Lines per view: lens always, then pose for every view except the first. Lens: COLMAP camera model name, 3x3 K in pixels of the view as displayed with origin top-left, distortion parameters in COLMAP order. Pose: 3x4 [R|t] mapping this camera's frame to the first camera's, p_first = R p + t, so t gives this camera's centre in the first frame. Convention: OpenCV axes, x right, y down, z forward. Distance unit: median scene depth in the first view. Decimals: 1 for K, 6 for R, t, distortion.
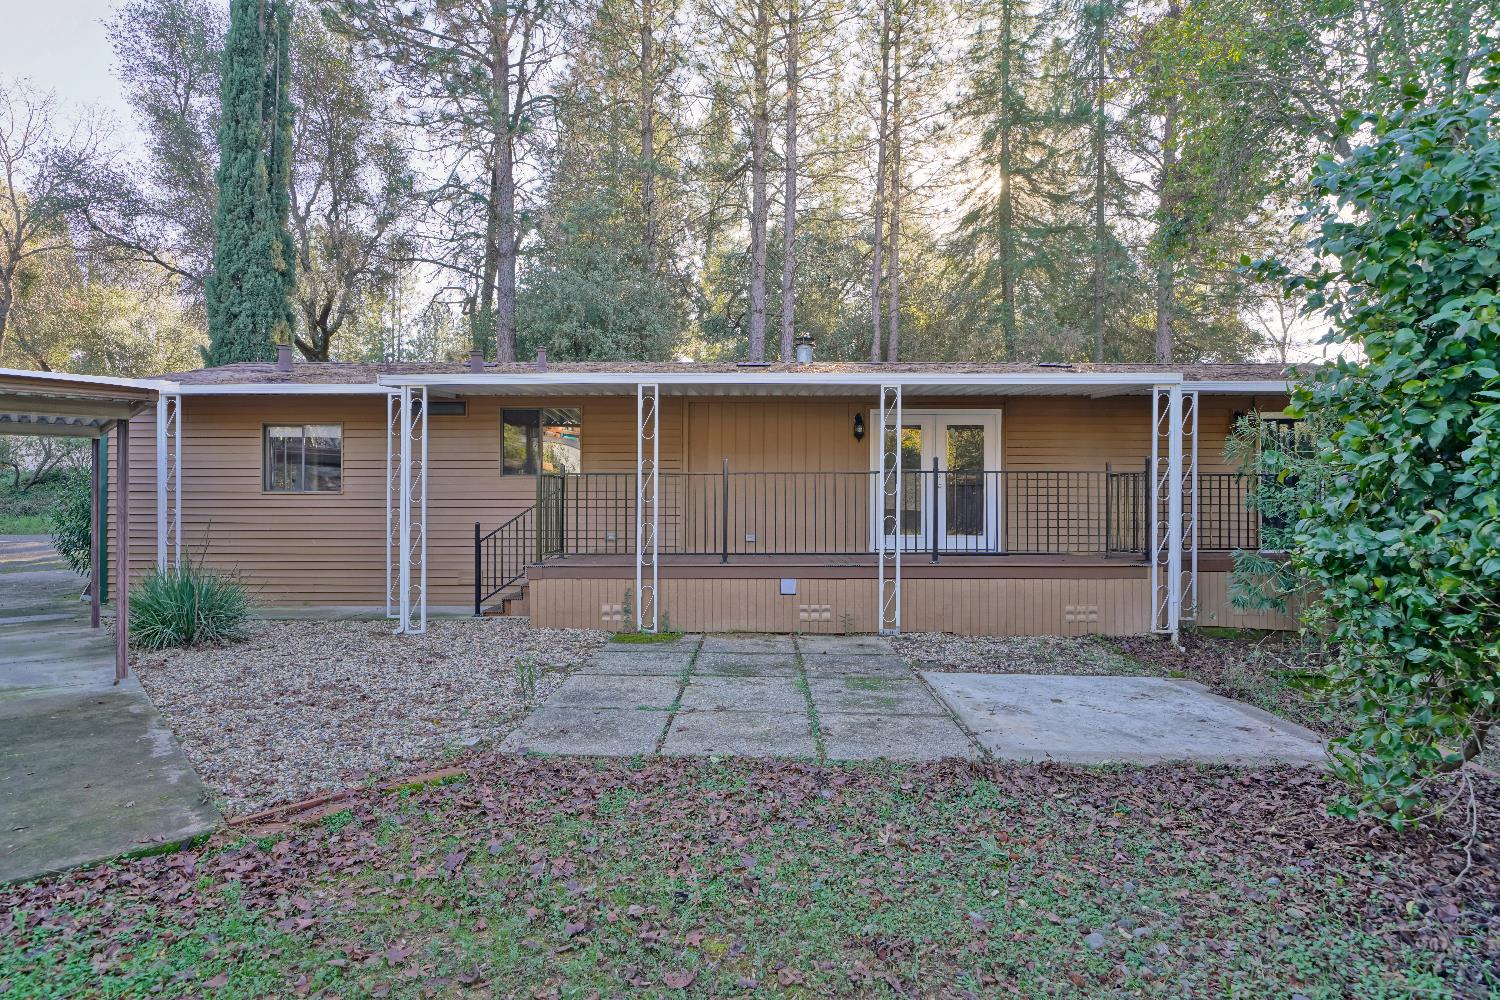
lens RADIAL K [[785.9, 0, 750.7], [0, 785.9, 500.9], [0, 0, 1]] dist [-0.000268, 0.001010]
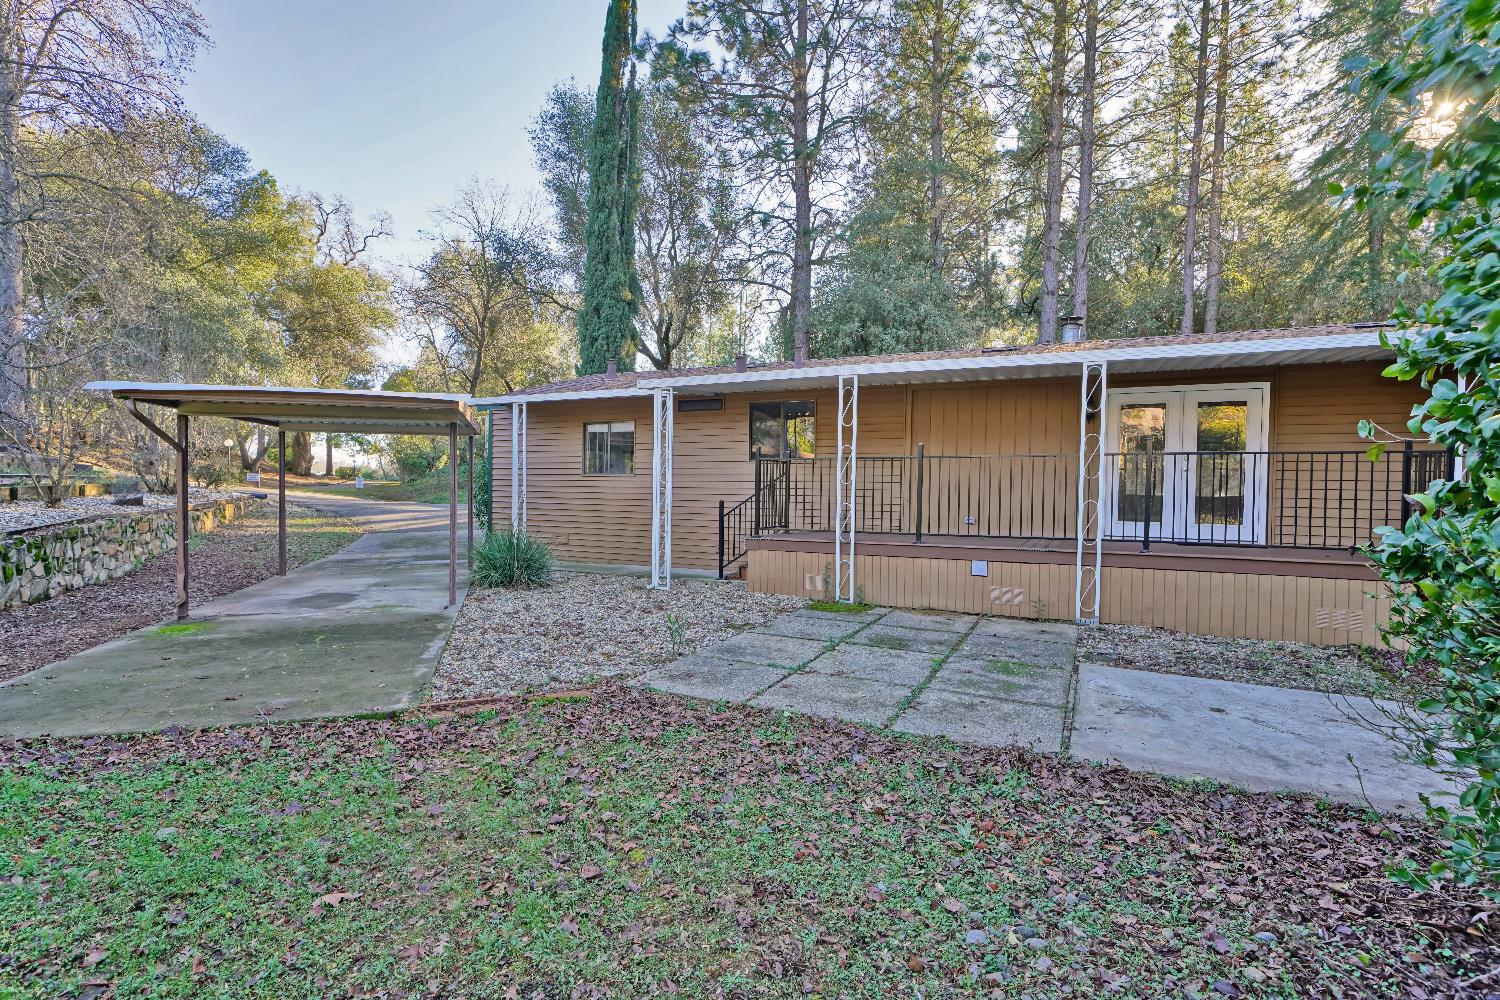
lens RADIAL K [[725.6, 0, 749.8], [0, 725.6, 497.6], [0, 0, 1]] dist [0.000993, -0.000856]
pose [[0.908892, 0.015065, -0.416759, 0.166686], [-0.007298, 0.999769, 0.020224, 0.000719], [0.416968, -0.015340, 0.908792, 0.024232]]
